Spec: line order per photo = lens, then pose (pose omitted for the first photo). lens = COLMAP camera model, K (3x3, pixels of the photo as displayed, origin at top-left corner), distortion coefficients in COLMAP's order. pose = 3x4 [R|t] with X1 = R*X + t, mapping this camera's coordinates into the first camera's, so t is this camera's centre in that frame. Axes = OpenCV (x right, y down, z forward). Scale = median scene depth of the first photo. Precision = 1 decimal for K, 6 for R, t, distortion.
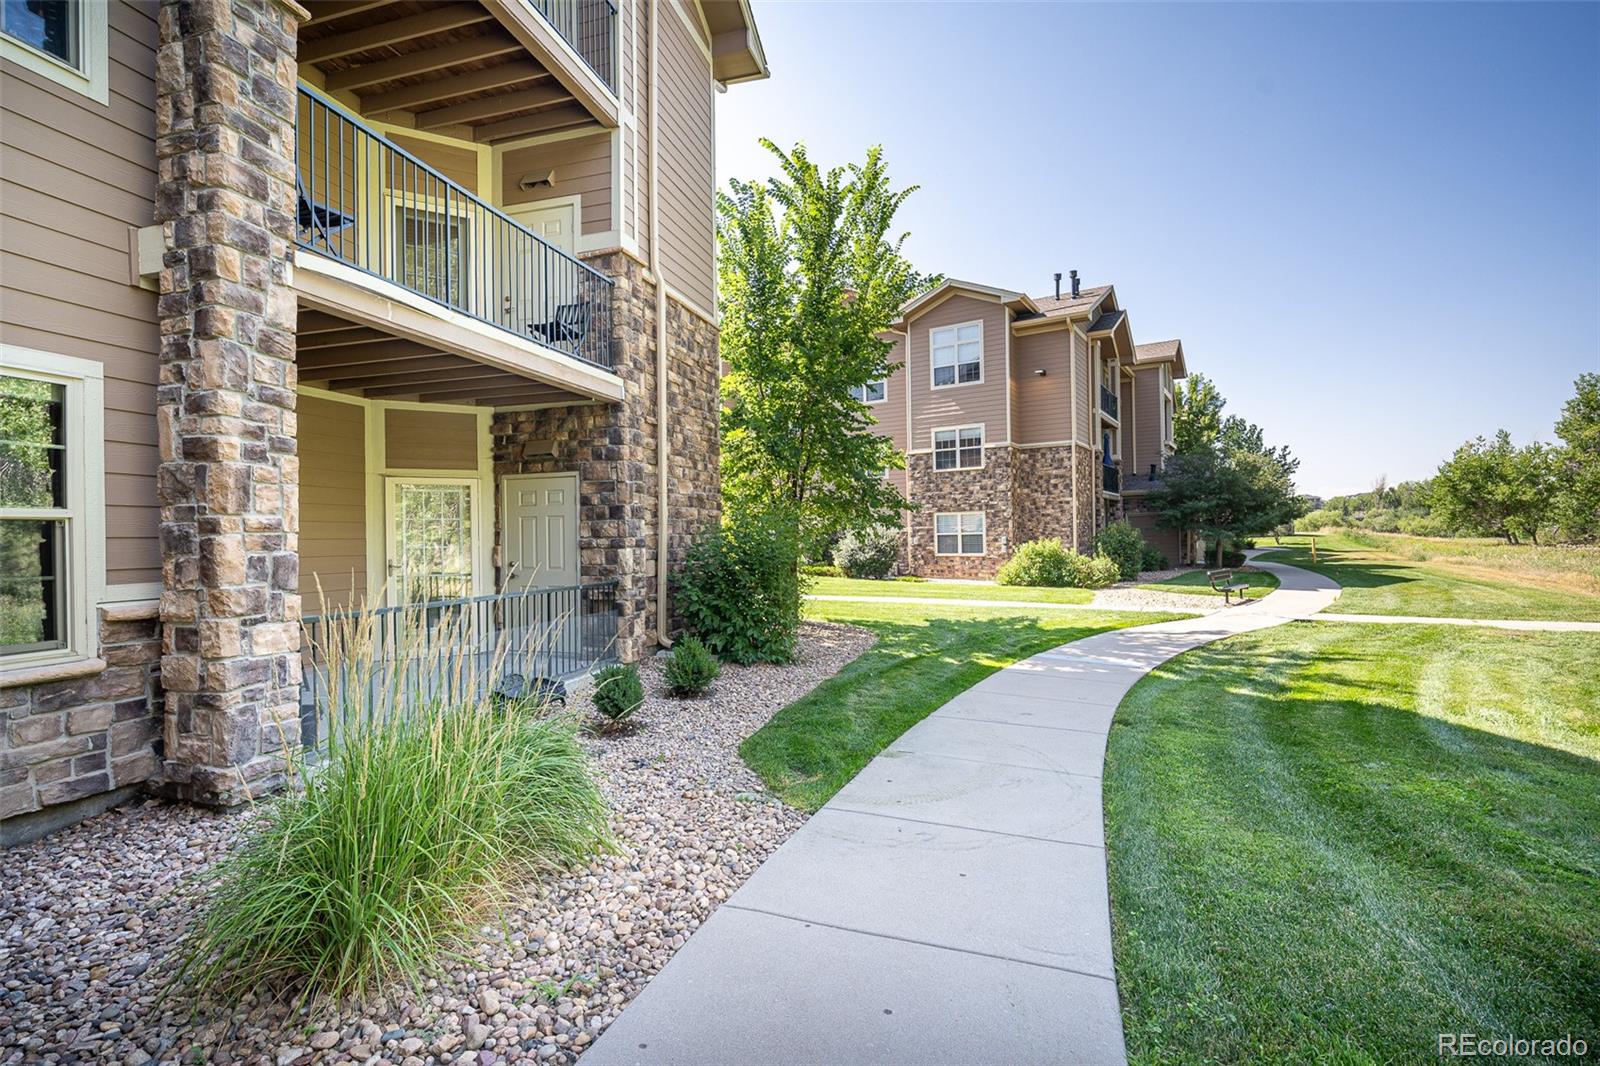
lens RADIAL K [[721.1, 0, 854.0], [0, 721.1, 546.8], [0, 0, 1]] dist [0.001691, 0.000051]
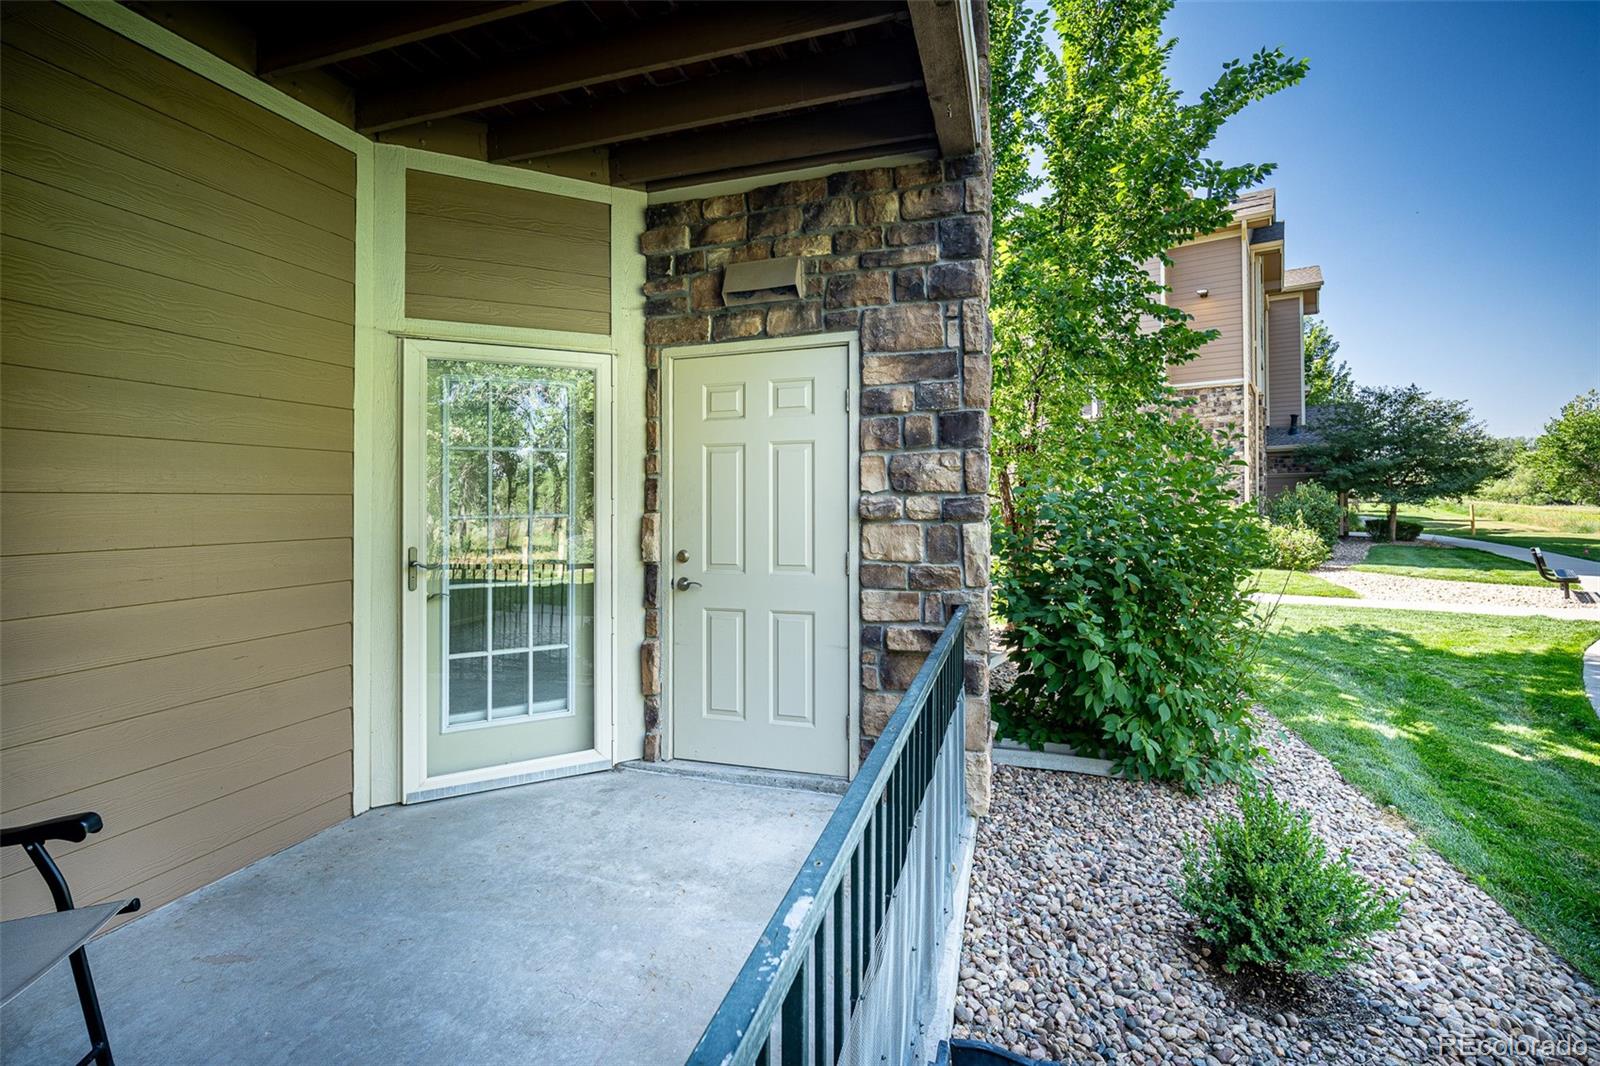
lens RADIAL K [[733.5, 0, 798.7], [0, 733.5, 494.3], [0, 0, 1]] dist [-0.002896, -0.000016]
pose [[0.996922, 0.001290, -0.078384, -0.380826], [-0.003305, 0.999667, -0.025580, -0.001794], [0.078325, 0.025761, 0.996595, 0.585989]]
